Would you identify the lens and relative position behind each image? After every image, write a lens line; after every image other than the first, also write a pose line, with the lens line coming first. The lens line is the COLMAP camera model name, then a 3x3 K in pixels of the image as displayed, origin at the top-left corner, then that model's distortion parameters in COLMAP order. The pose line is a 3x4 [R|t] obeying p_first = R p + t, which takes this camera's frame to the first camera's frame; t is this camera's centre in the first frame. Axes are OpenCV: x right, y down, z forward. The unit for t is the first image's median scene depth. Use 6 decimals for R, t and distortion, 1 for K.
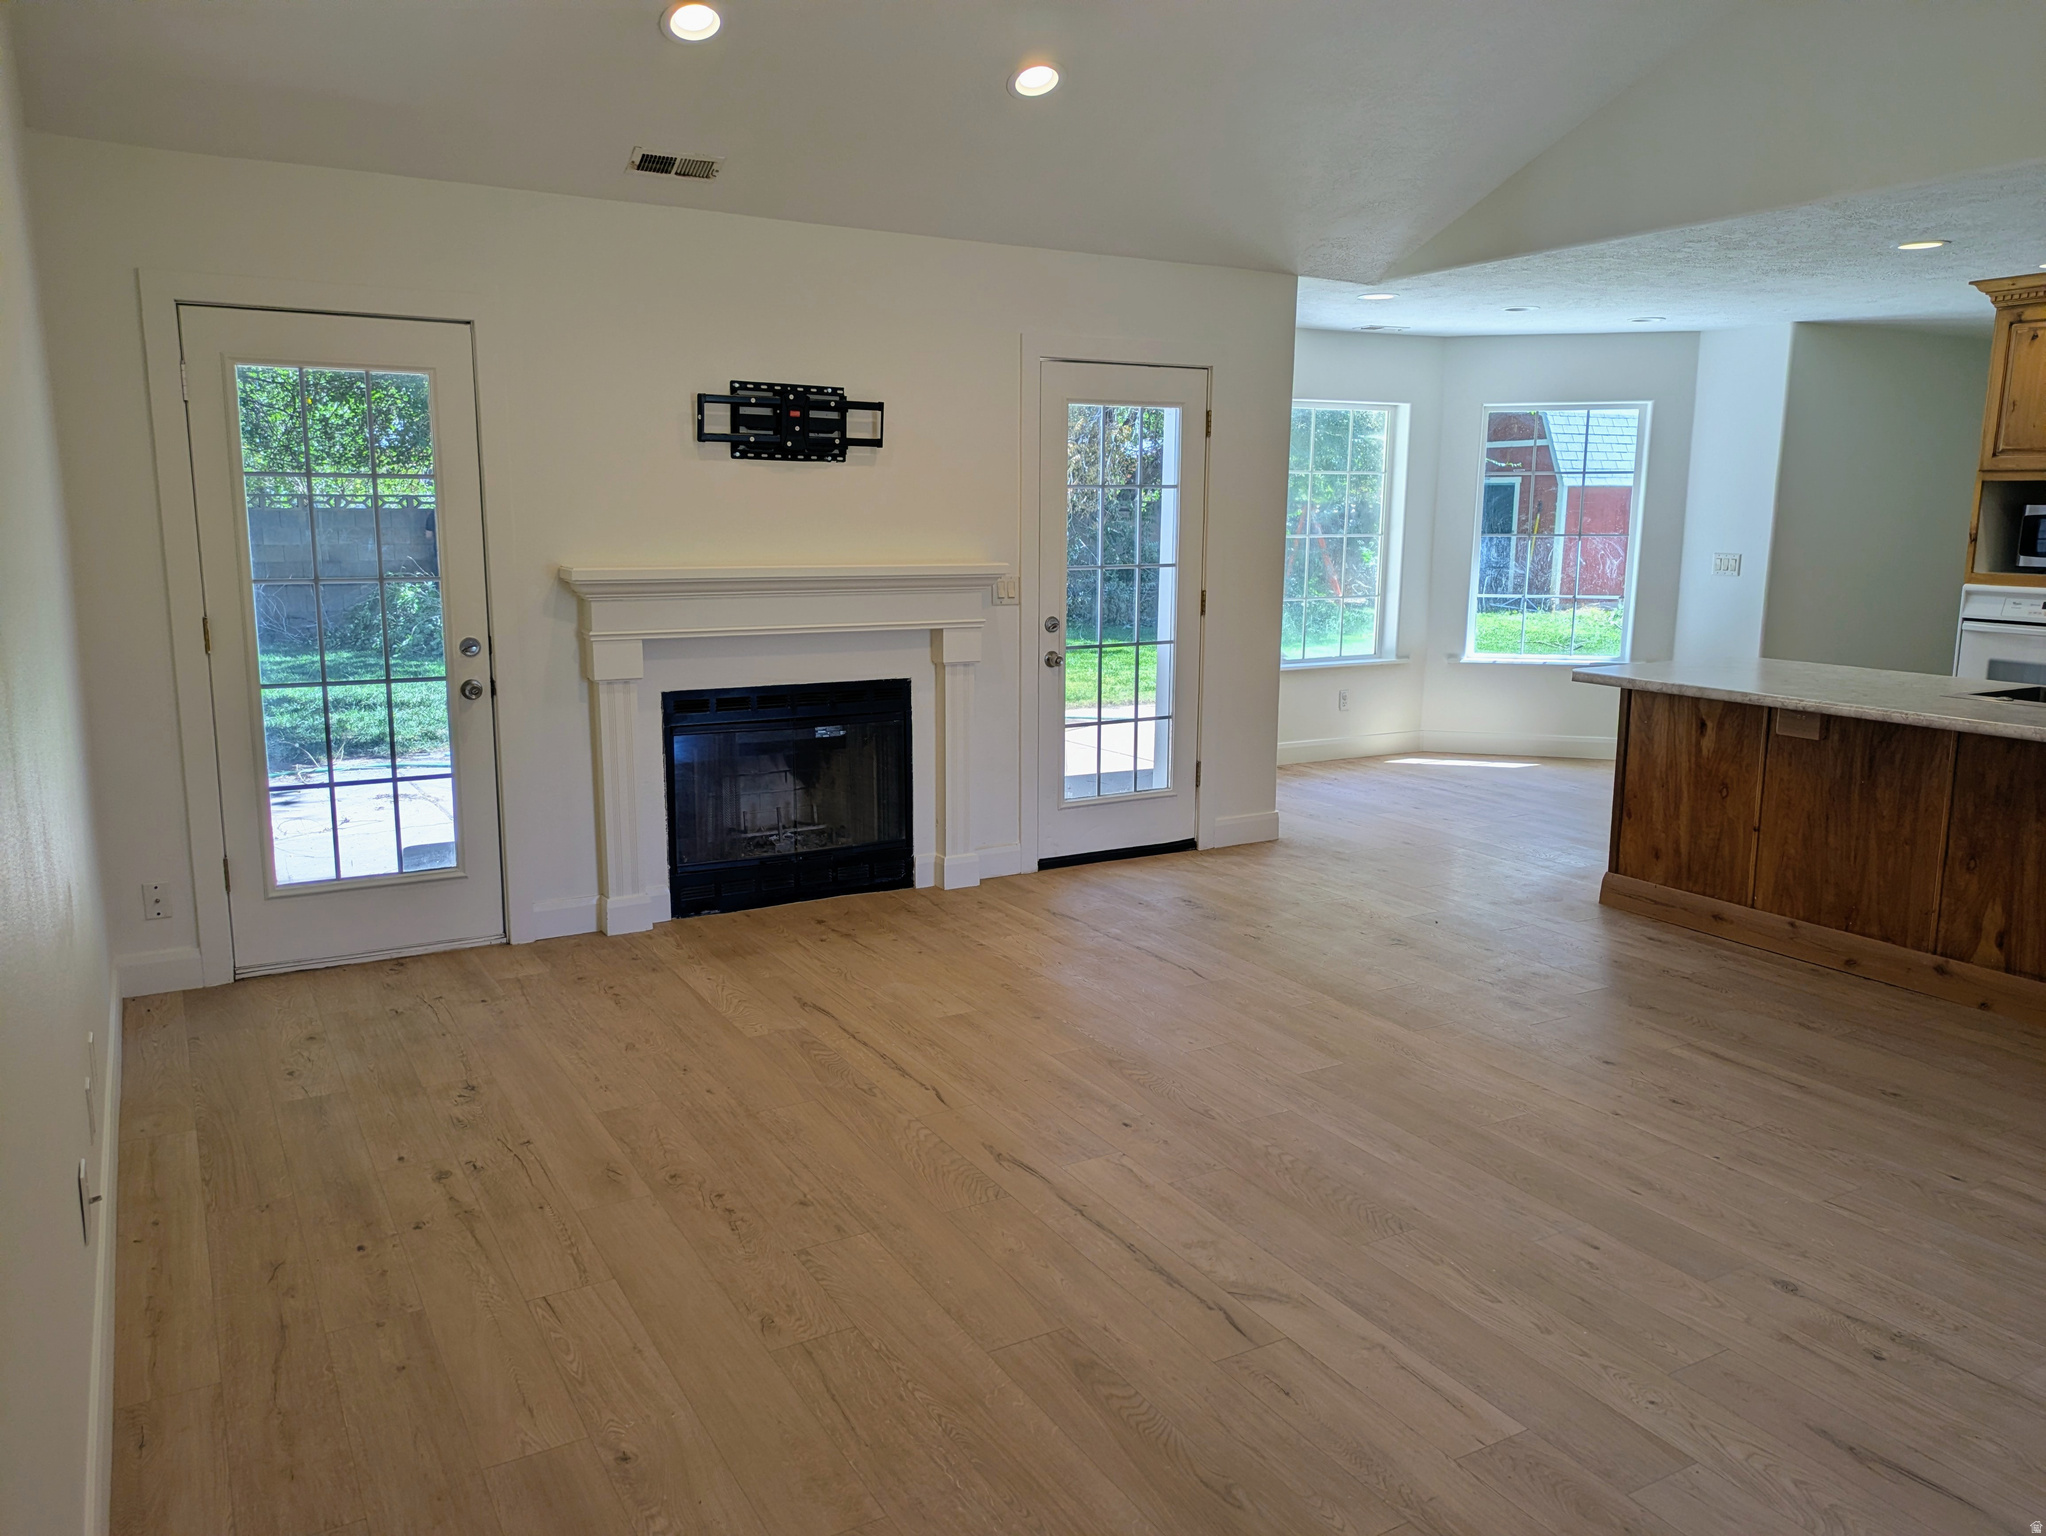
lens RADIAL K [[1503.6, 0, 1023.9], [0, 1503.6, 758.5], [0, 0, 1]] dist [0.063315, -0.061901]
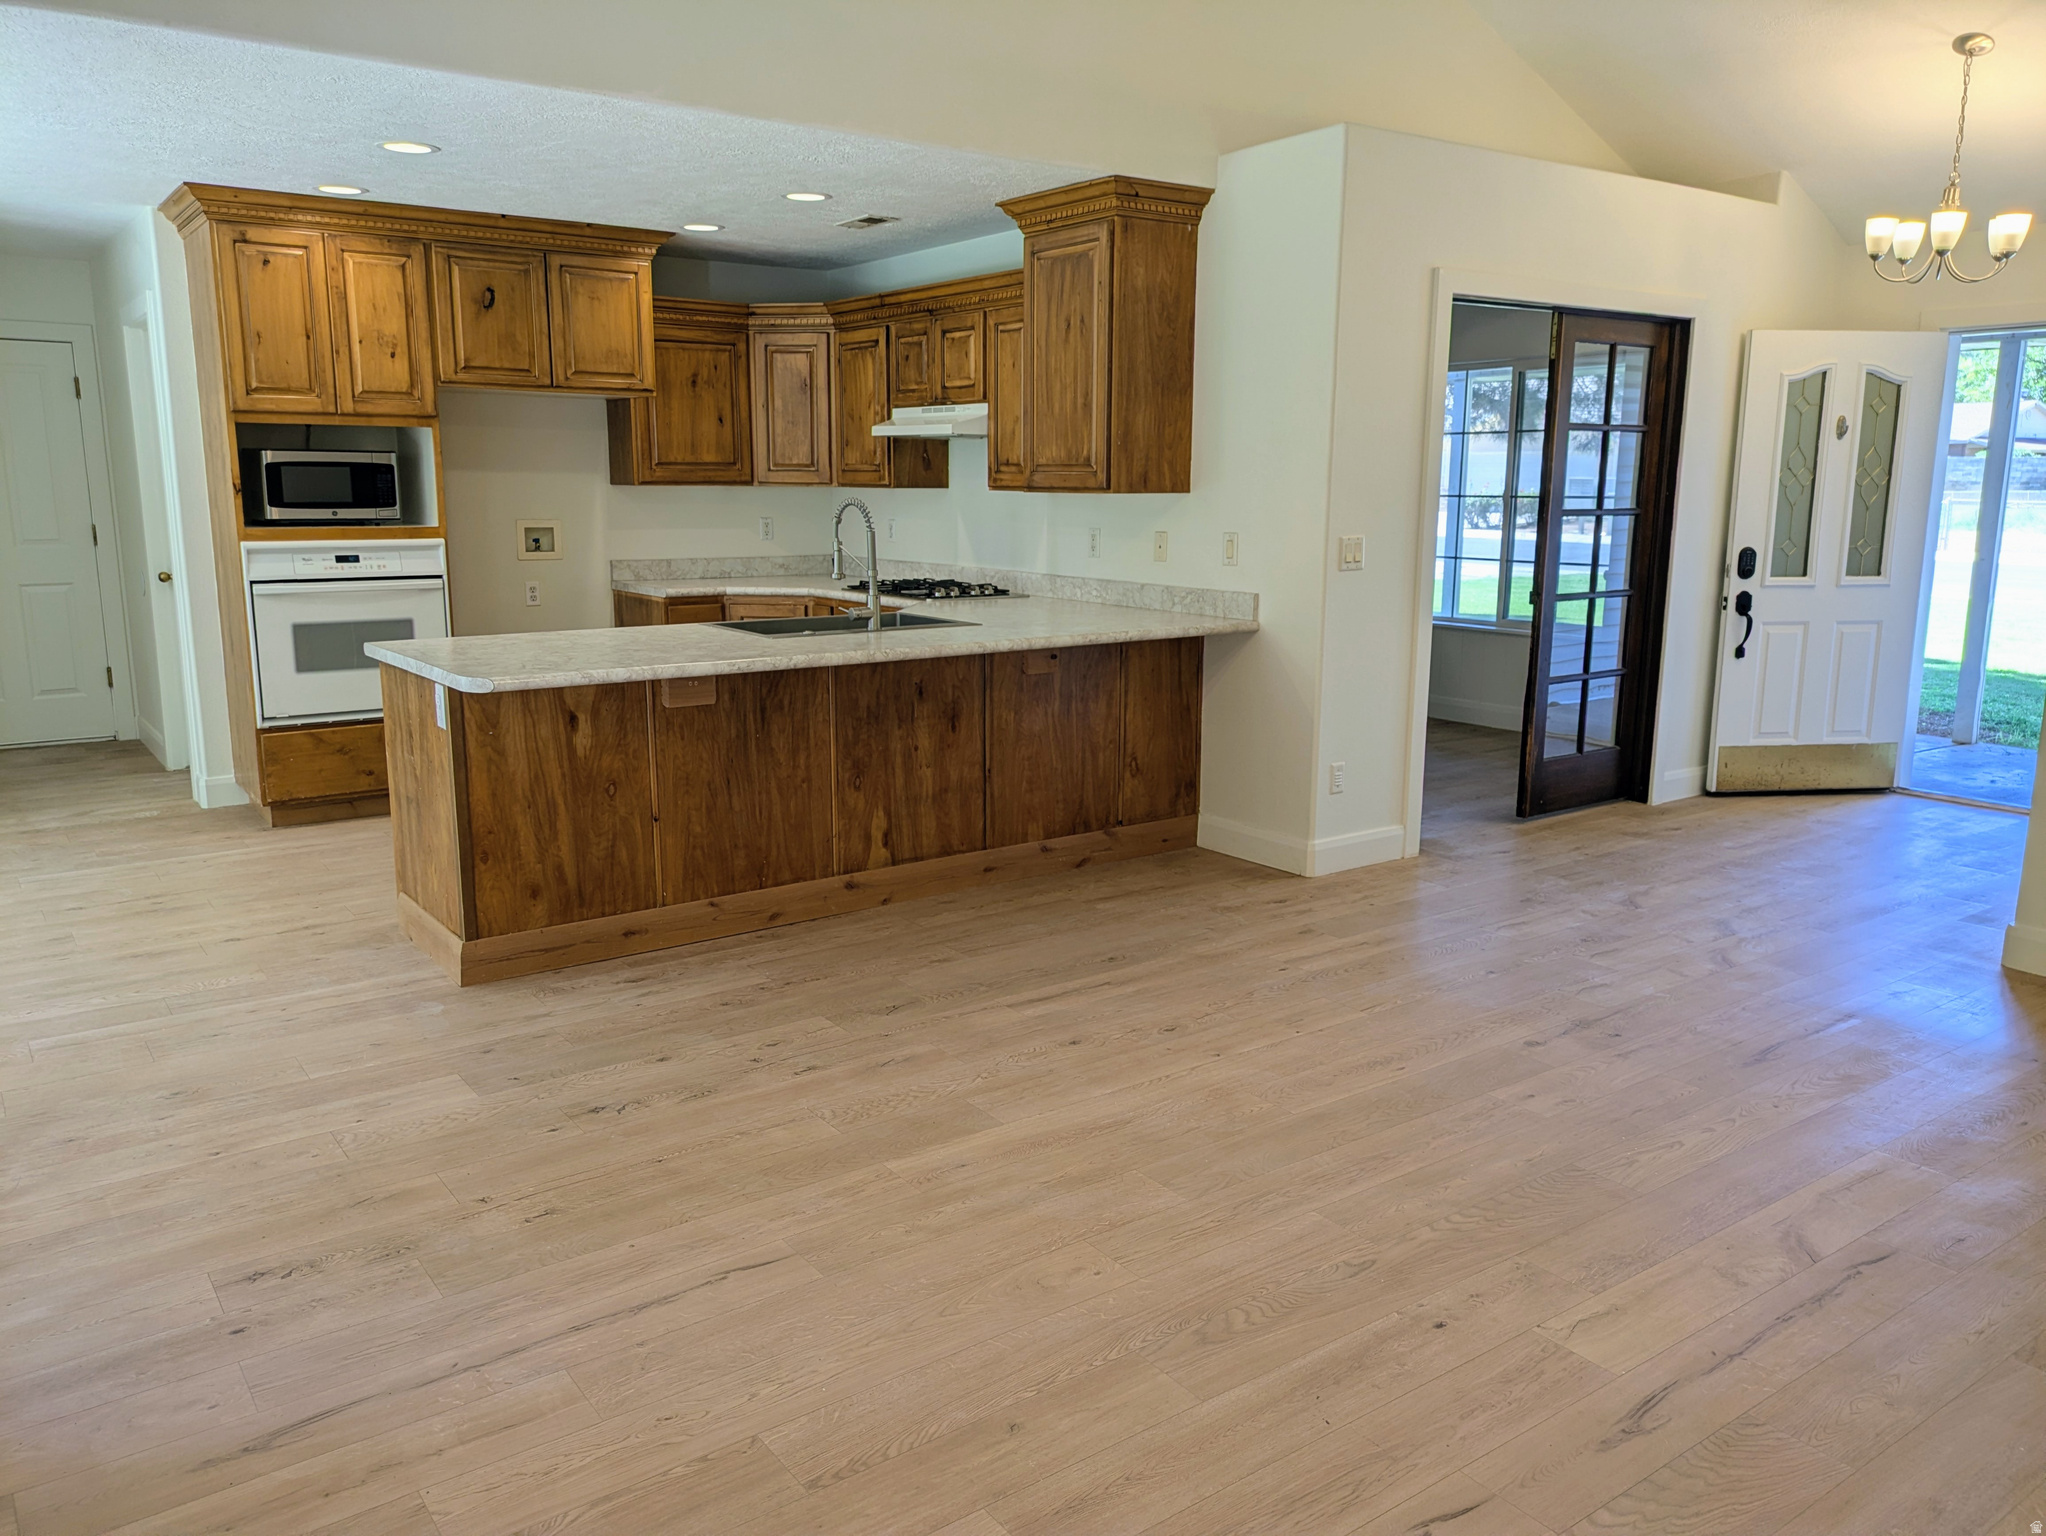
lens RADIAL K [[1503.6, 0, 1023.9], [0, 1503.6, 758.5], [0, 0, 1]] dist [0.063315, -0.061901]
pose [[-0.111282, -0.192018, 0.975062, -0.394451], [0.162381, 0.964456, 0.208462, -0.136804], [-0.980433, 0.181530, -0.076146, 0.858908]]
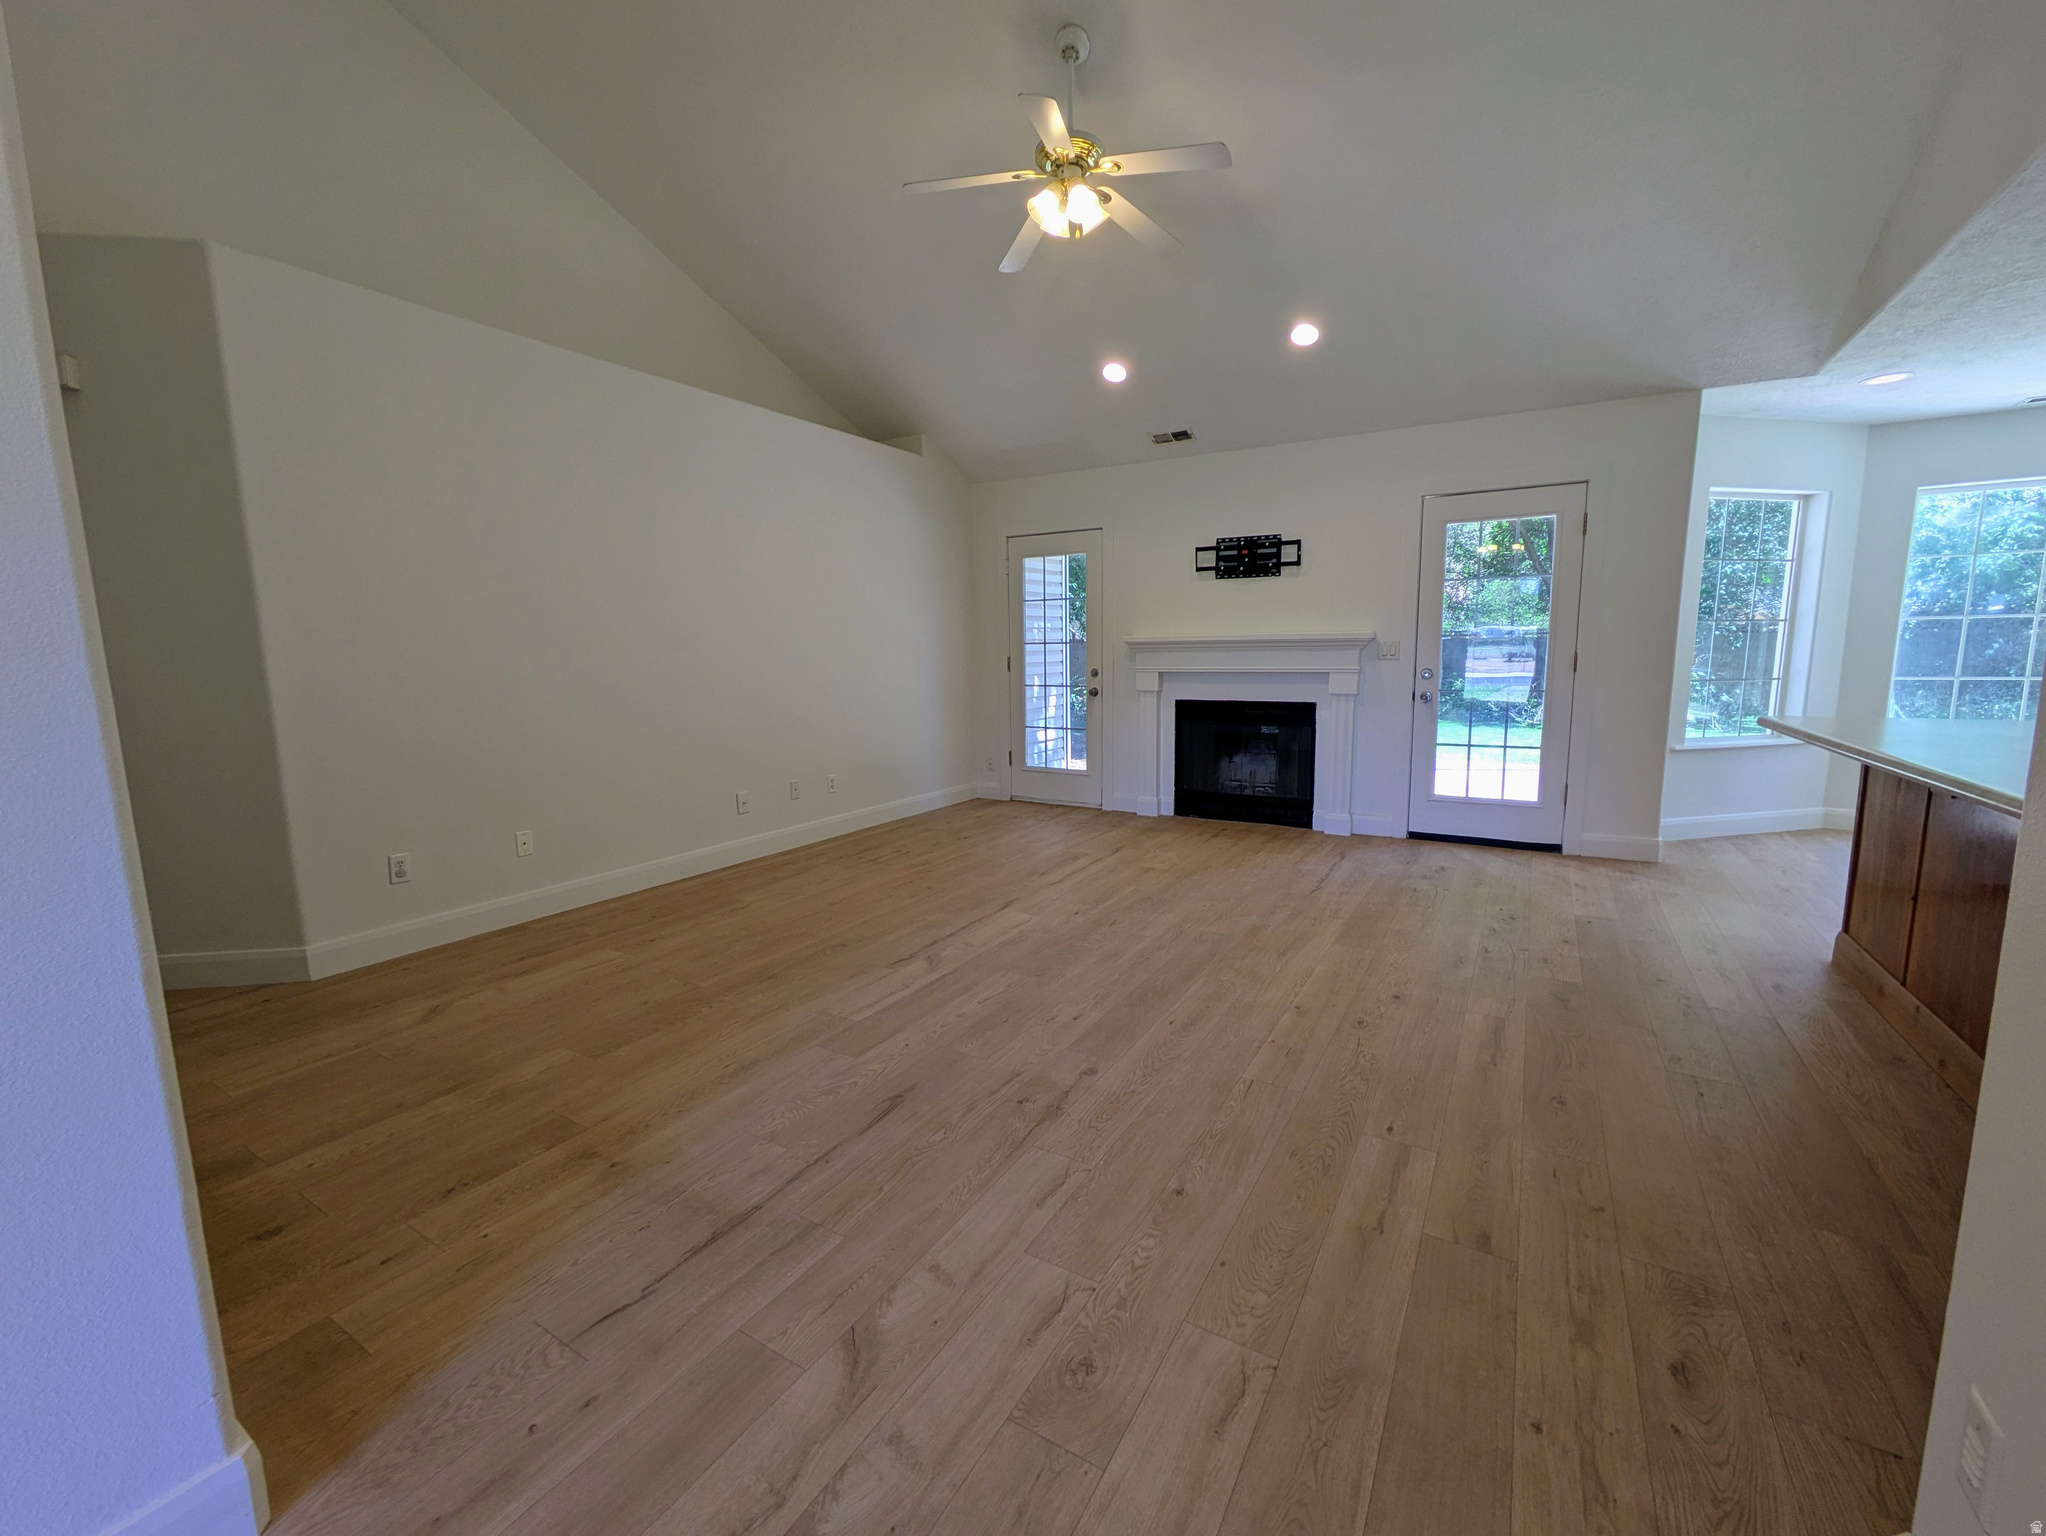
lens RADIAL K [[831.4, 0, 1025.1], [0, 831.4, 764.5], [0, 0, 1]] dist [0.002810, 0.000356]
pose [[0.484125, 0.108349, -0.868265, 0.650442], [-0.133253, 0.989859, 0.049223, 0.014142], [0.864793, 0.091869, 0.493653, 0.304887]]
